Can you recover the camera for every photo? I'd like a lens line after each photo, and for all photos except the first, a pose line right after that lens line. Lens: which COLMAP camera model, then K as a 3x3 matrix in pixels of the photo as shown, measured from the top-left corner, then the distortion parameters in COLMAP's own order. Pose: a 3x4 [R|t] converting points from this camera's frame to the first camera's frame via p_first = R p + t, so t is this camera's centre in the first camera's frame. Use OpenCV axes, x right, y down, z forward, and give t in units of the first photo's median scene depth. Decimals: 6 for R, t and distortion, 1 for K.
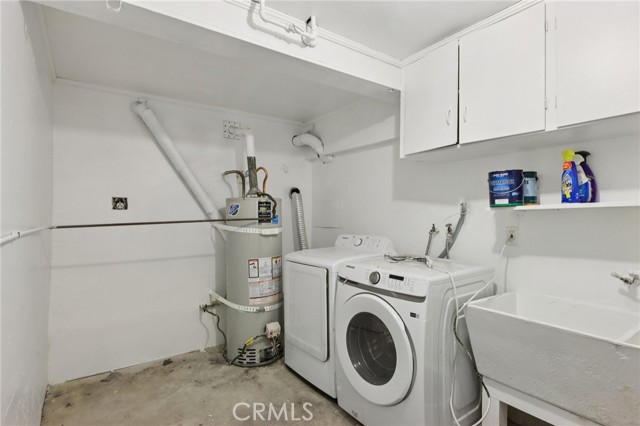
lens RADIAL K [[325.2, 0, 316.7], [0, 325.2, 210.1], [0, 0, 1]] dist [0.001790, -0.005012]
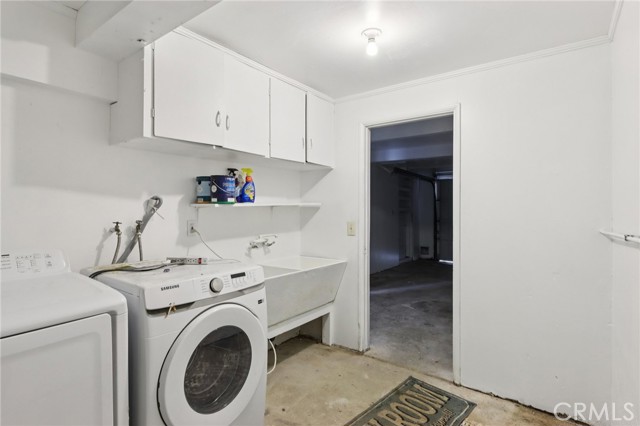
lens RADIAL K [[323.3, 0, 320.0], [0, 323.3, 213.0], [0, 0, 1]] dist [-0.000444, -0.000706]
pose [[-0.302537, -0.016036, 0.953003, -0.709537], [-0.016852, 0.999792, 0.011473, 0.004618], [-0.952989, -0.012589, -0.302744, 1.002928]]
